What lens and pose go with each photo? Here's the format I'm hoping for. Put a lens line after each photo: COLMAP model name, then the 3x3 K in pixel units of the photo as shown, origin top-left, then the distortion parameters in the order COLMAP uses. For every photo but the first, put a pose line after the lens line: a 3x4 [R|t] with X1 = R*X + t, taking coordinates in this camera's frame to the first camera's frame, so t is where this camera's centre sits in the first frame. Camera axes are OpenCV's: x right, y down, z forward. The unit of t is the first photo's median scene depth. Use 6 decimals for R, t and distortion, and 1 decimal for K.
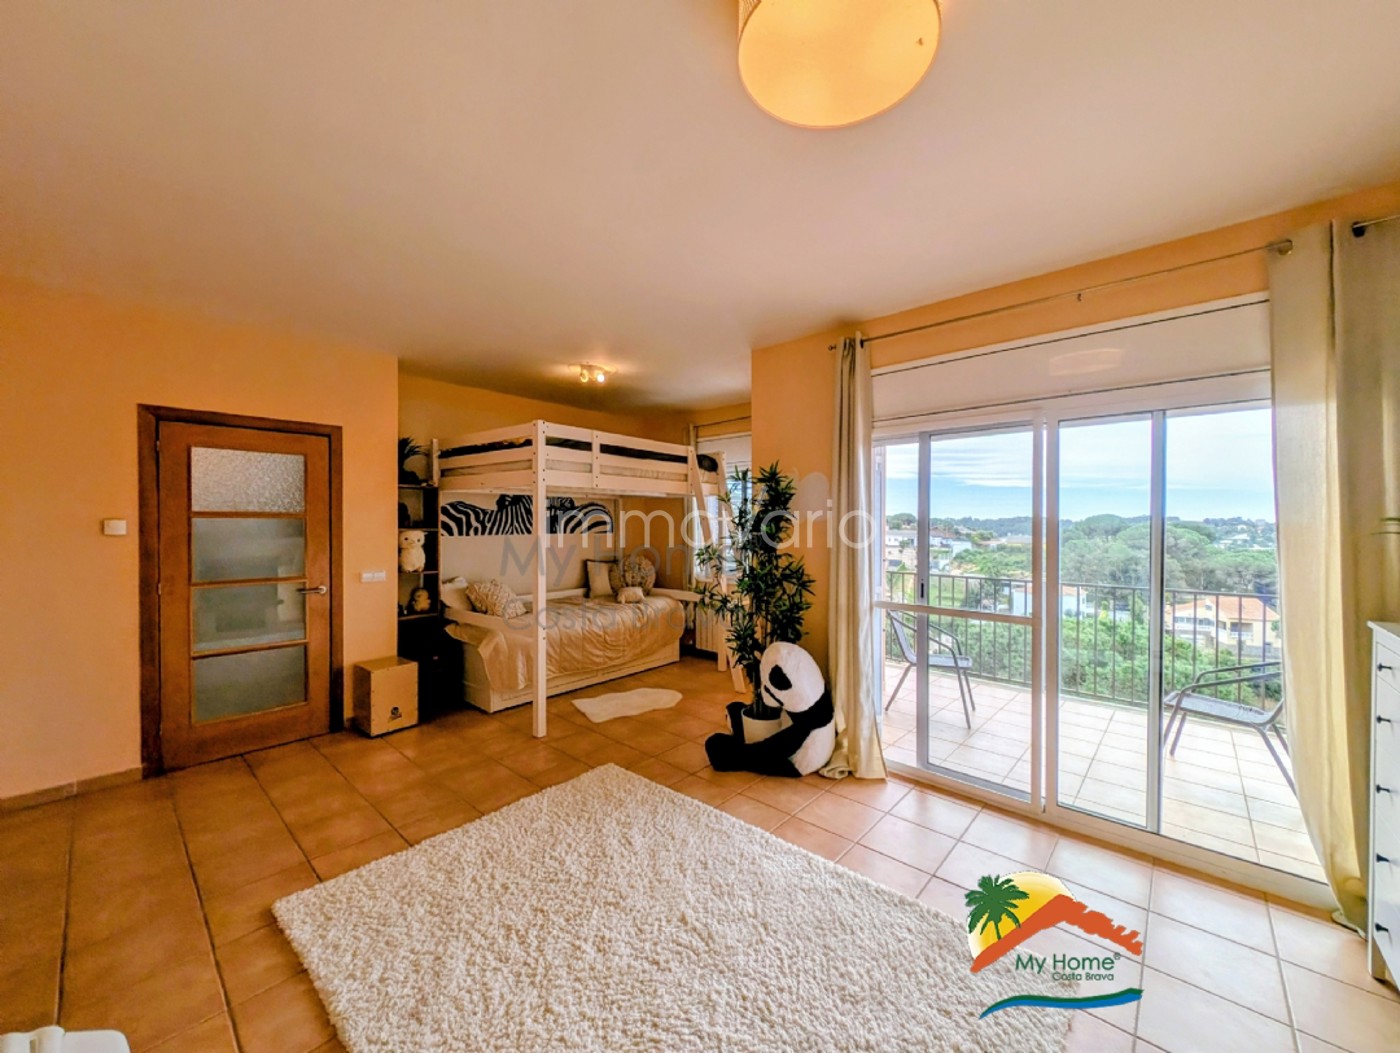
lens RADIAL K [[543.2, 0, 708.6], [0, 543.2, 528.3], [0, 0, 1]] dist [0.007975, -0.003268]
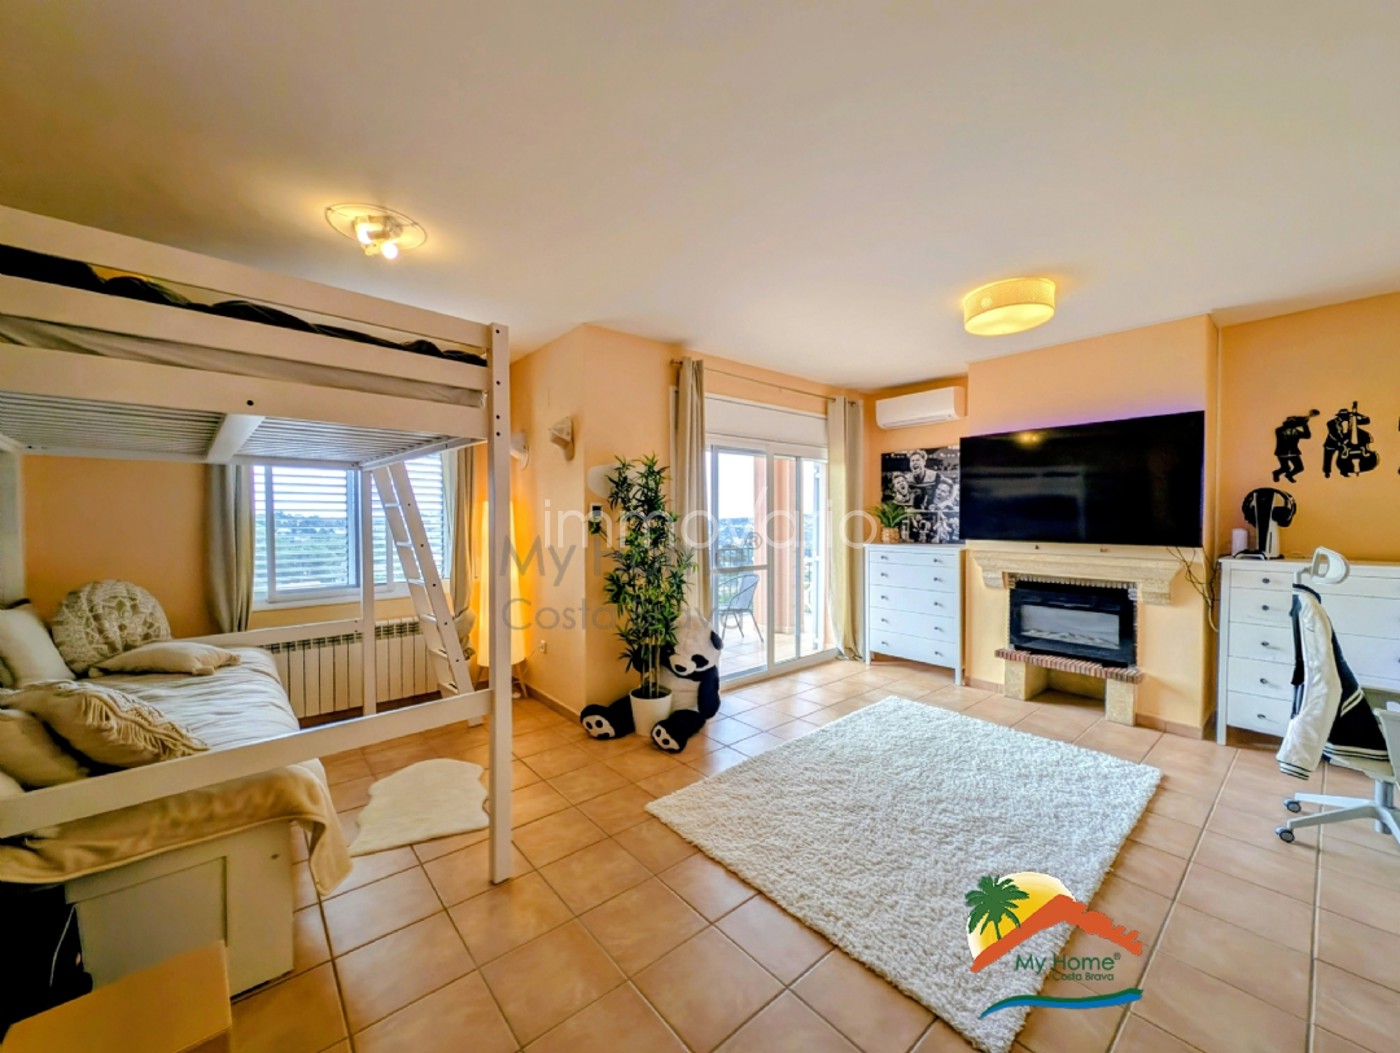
lens RADIAL K [[543.2, 0, 708.6], [0, 543.2, 528.3], [0, 0, 1]] dist [0.007975, -0.003268]
pose [[0.126838, -0.025140, 0.991605, -1.438287], [0.014905, 0.999614, 0.023436, 0.014084], [-0.991811, 0.011808, 0.127164, 1.173894]]
